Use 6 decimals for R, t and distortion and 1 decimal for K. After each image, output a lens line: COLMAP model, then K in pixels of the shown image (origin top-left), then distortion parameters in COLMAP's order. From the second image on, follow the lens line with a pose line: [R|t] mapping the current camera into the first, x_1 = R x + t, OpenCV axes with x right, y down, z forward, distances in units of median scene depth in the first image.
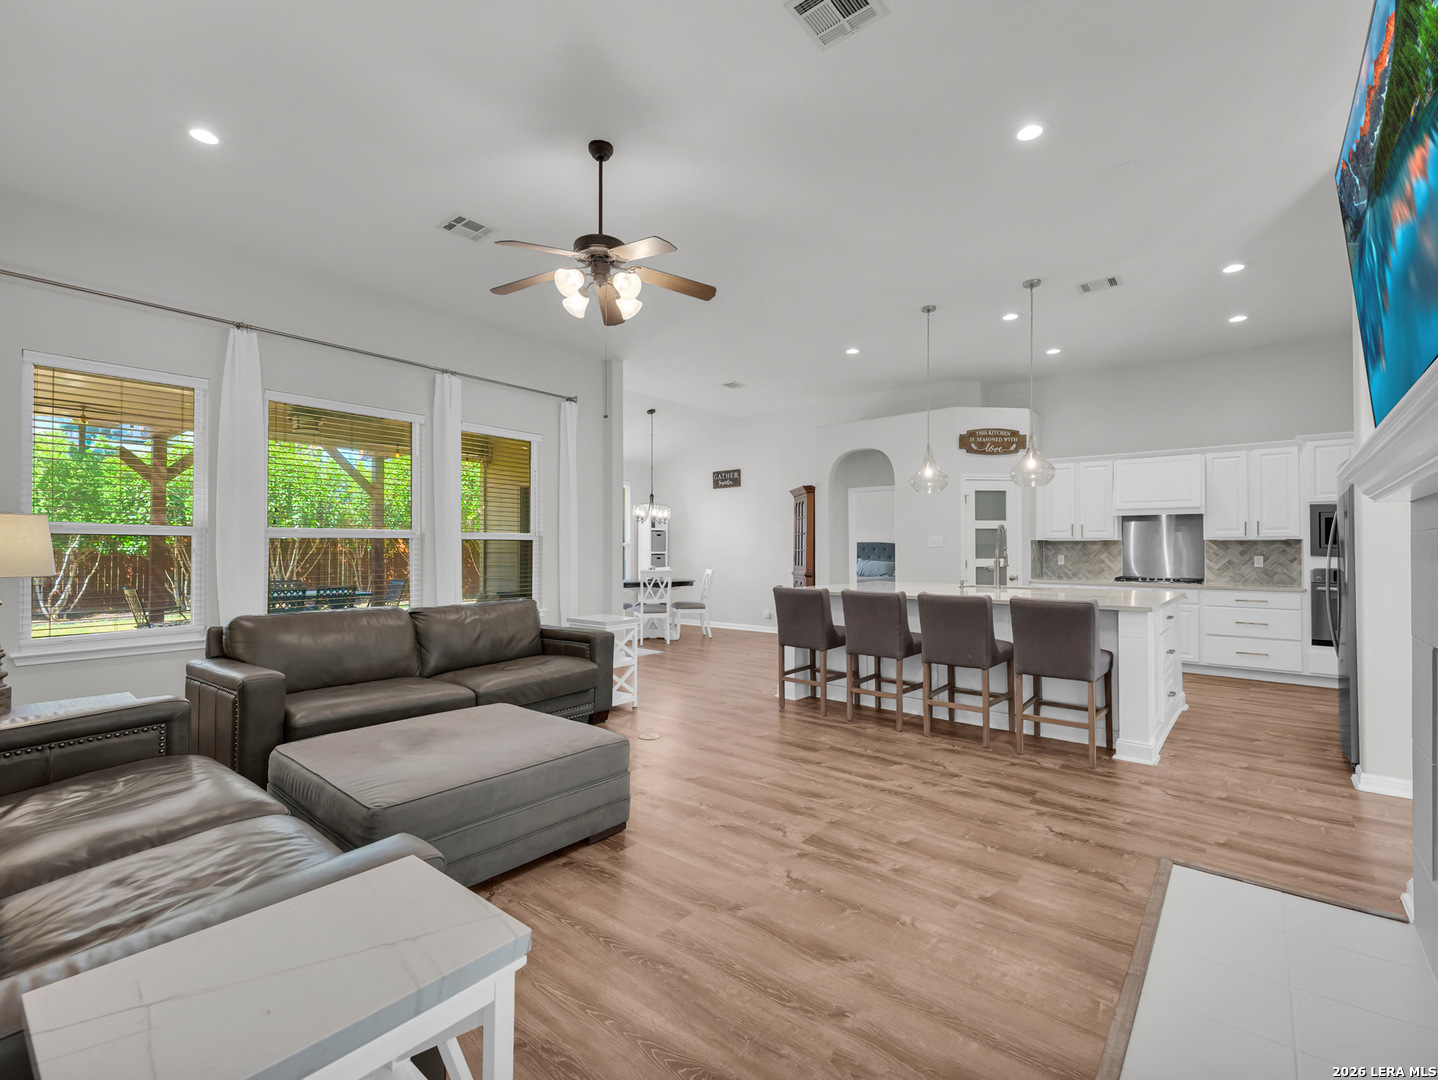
lens RADIAL K [[658.6, 0, 722.7], [0, 658.6, 534.4], [0, 0, 1]] dist [0.001868, -0.006892]
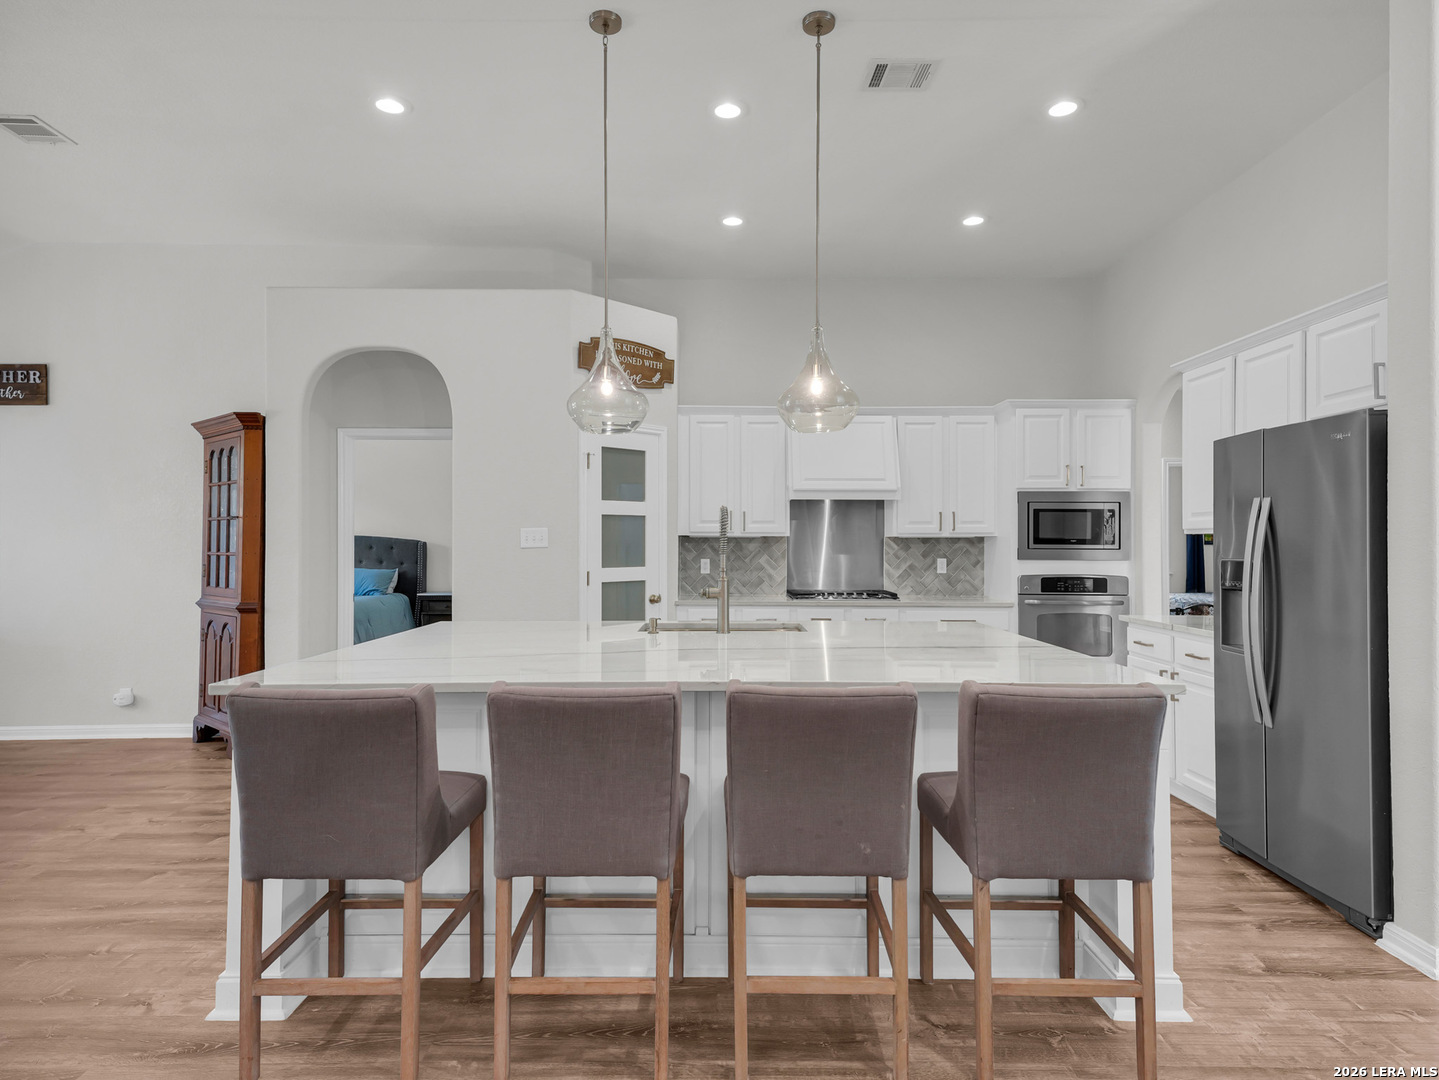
lens RADIAL K [[846.7, 0, 724.9], [0, 846.7, 536.6], [0, 0, 1]] dist [0.044933, -0.003389]
pose [[0.765167, 0.004000, 0.643820, -0.000683], [-0.014262, 0.999841, 0.010739, 0.000910], [-0.643674, -0.017399, 0.765102, 0.418883]]
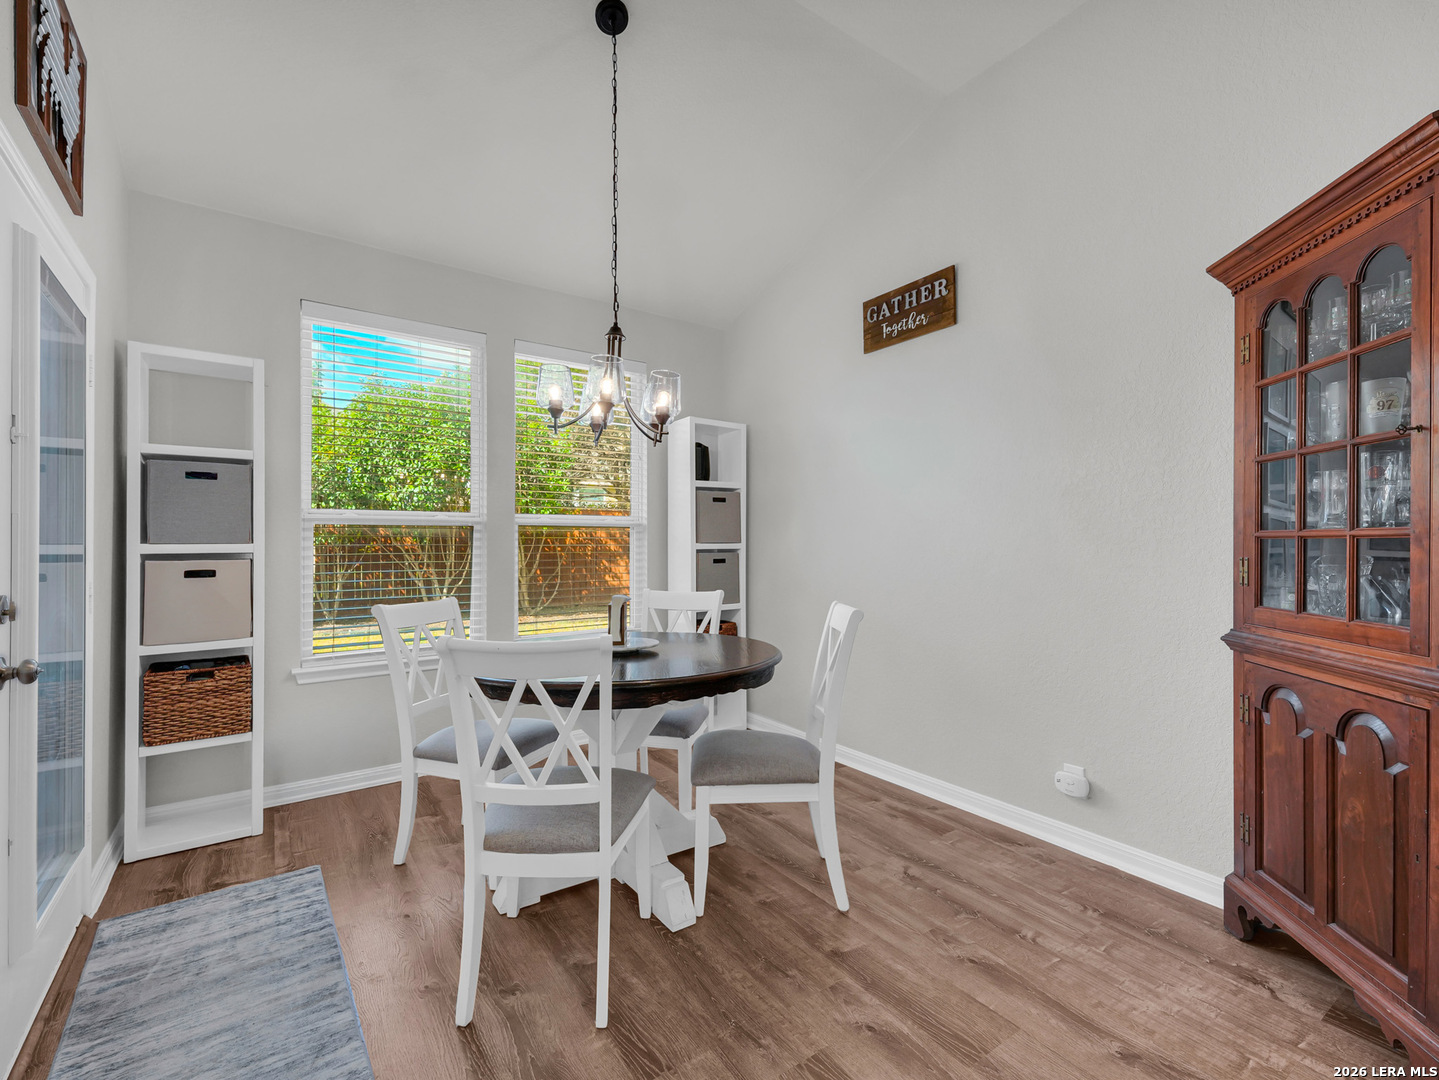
lens RADIAL K [[634.9, 0, 719.5], [0, 634.9, 540.0], [0, 0, 1]] dist [0.000417, -0.000041]
pose [[0.966674, -0.007764, -0.255891, -0.006178], [0.012561, 0.999775, 0.017115, 0.028054], [0.255701, -0.019759, 0.966554, 1.037960]]
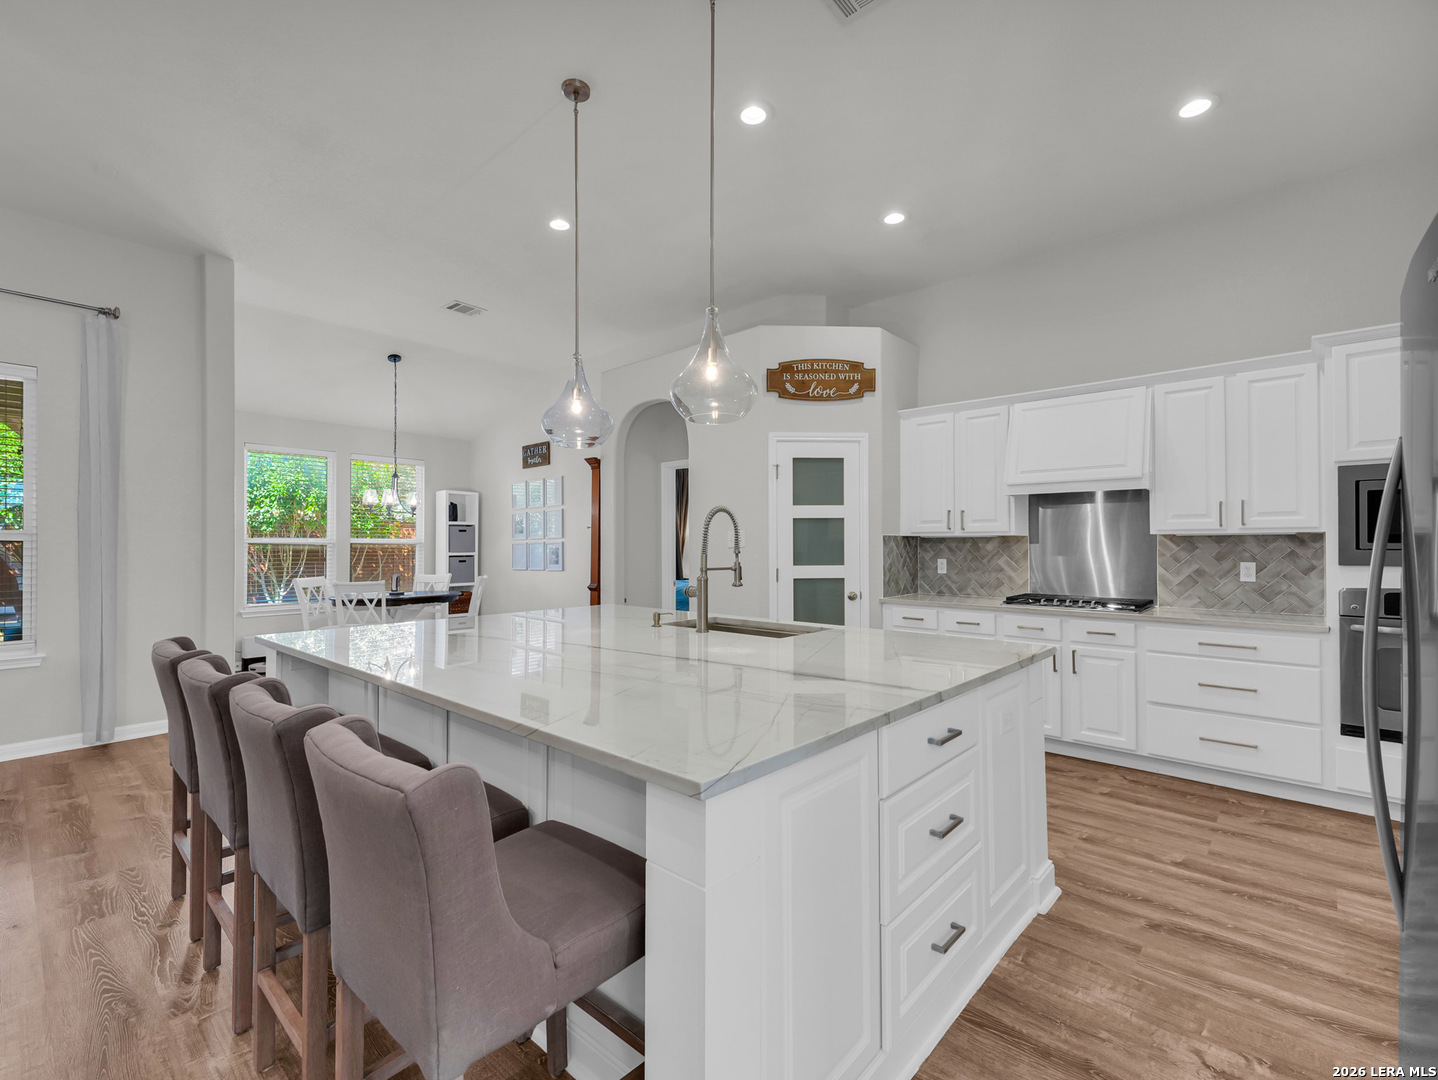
lens RADIAL K [[646.5, 0, 735.3], [0, 646.5, 535.3], [0, 0, 1]] dist [0.000674, -0.001252]
pose [[0.999464, -0.005142, -0.032323, 0.386664], [0.005457, 0.999938, 0.009690, 0.001302], [0.032271, -0.009861, 0.999431, 0.421370]]
